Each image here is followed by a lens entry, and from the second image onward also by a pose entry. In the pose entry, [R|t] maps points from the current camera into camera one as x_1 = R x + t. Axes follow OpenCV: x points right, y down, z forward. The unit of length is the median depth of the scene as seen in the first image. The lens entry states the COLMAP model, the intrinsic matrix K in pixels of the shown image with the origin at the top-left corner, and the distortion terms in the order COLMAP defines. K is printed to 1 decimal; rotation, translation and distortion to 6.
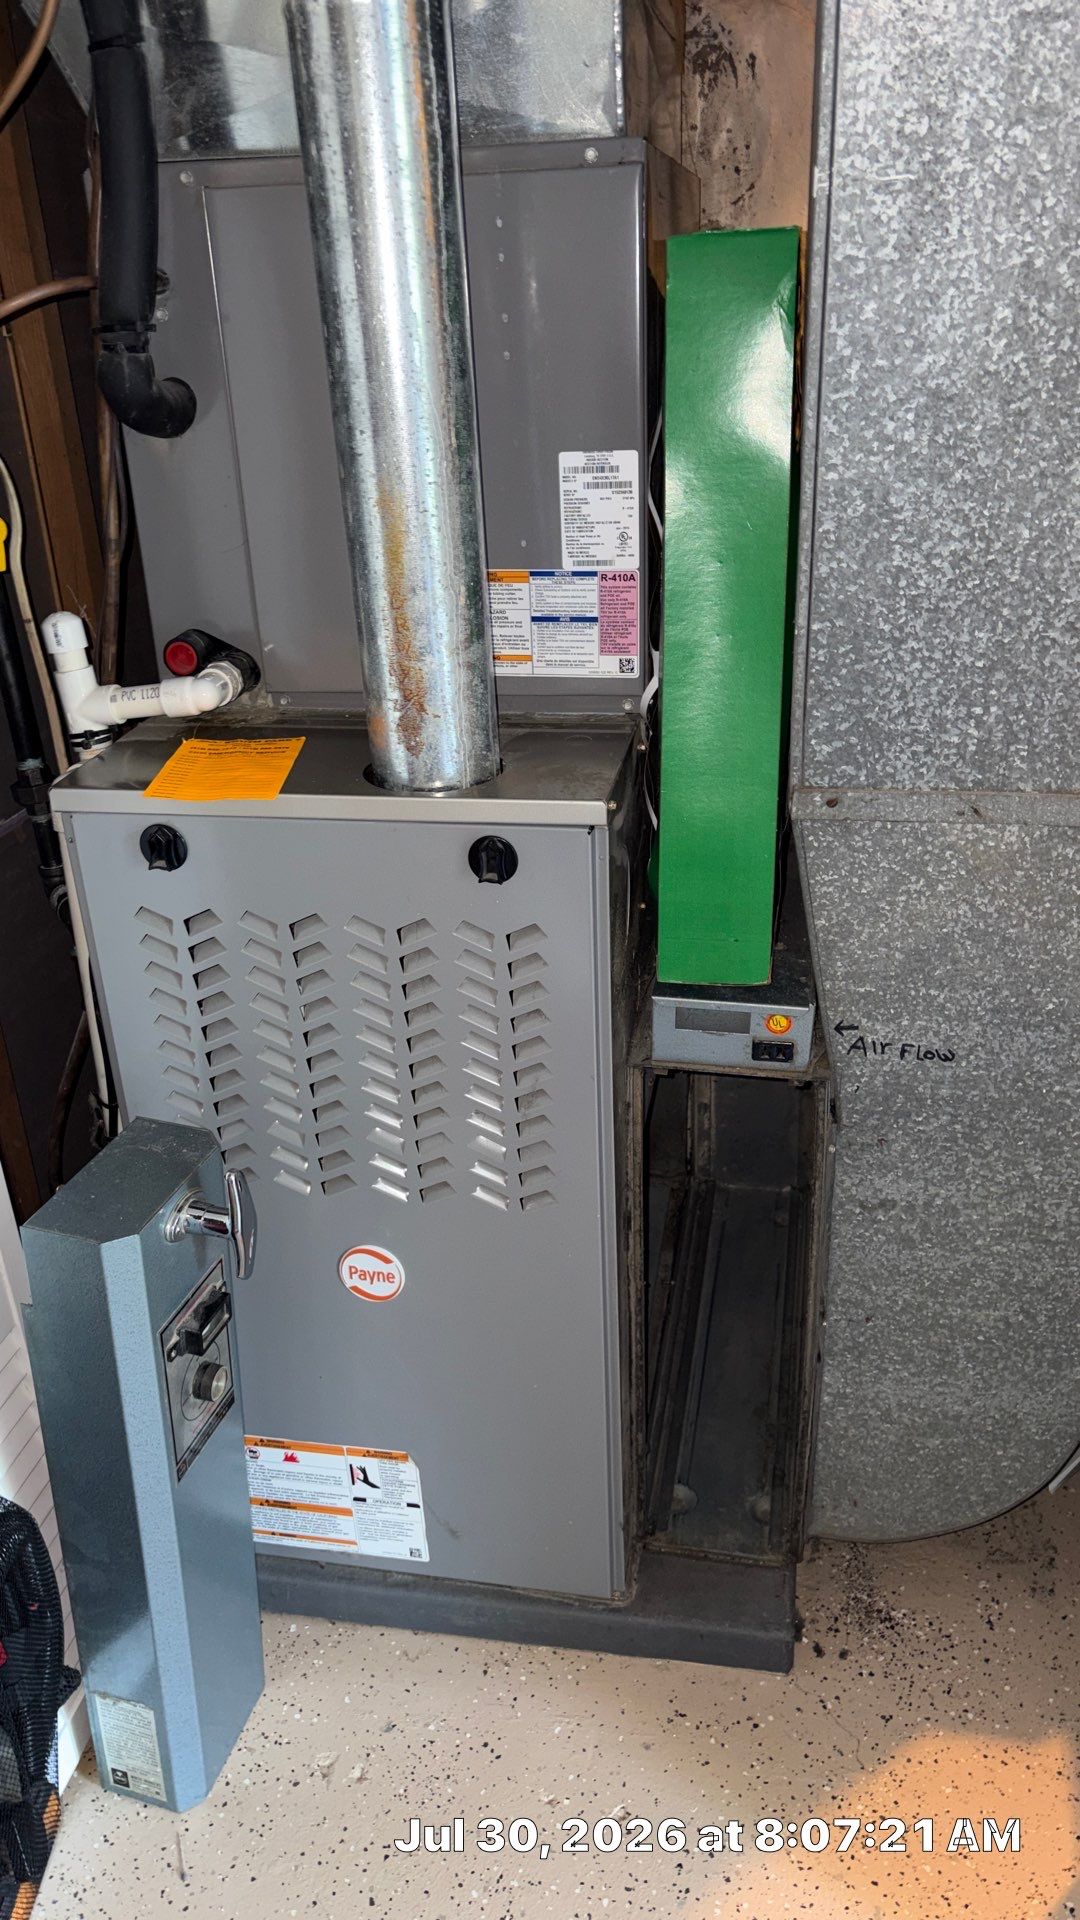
lens RADIAL K [[1432.7, 0, 544.6], [0, 1432.7, 960.2], [0, 0, 1]] dist [0.068332, -0.070881]
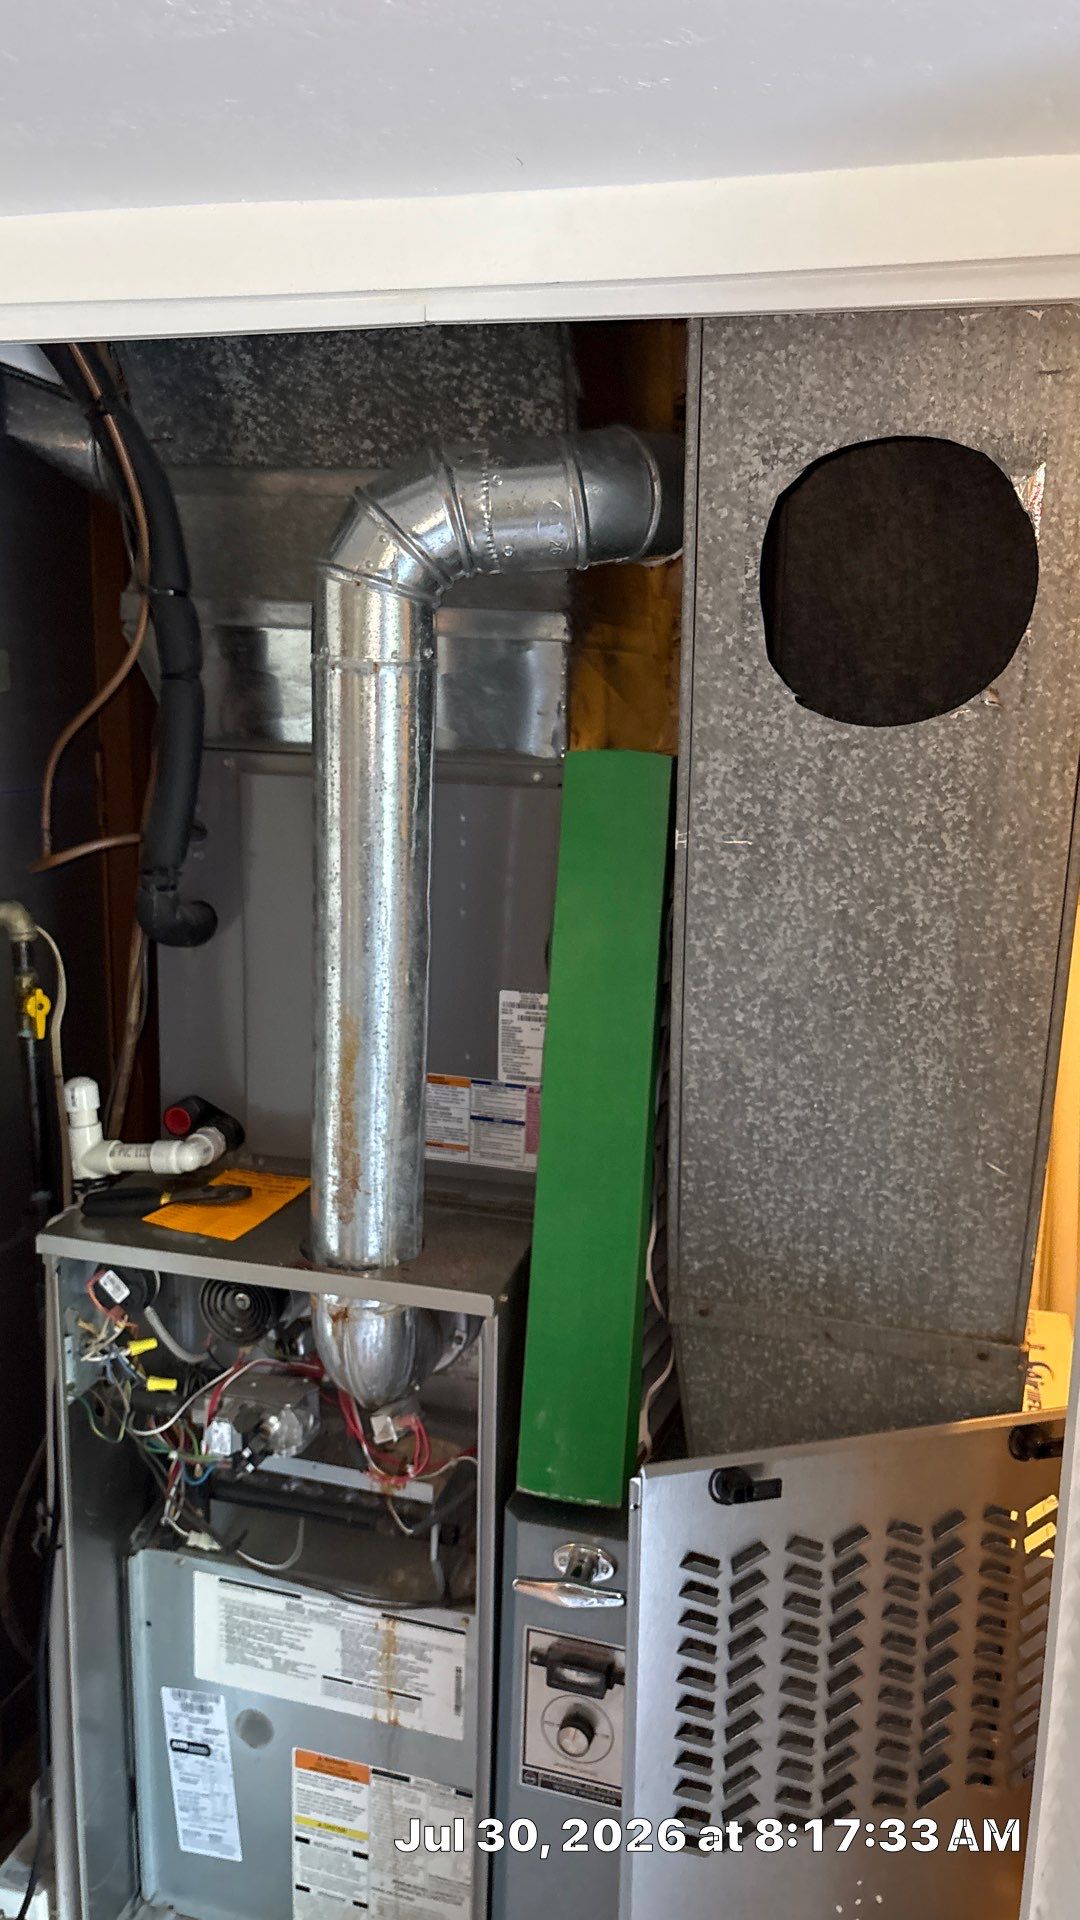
lens RADIAL K [[1432.7, 0, 544.6], [0, 1432.7, 960.2], [0, 0, 1]] dist [0.068332, -0.070881]
pose [[0.992533, 0.082985, -0.089400, 0.170051], [-0.102520, 0.964653, -0.242763, -0.098168], [0.066095, 0.250116, 0.965957, -0.183096]]
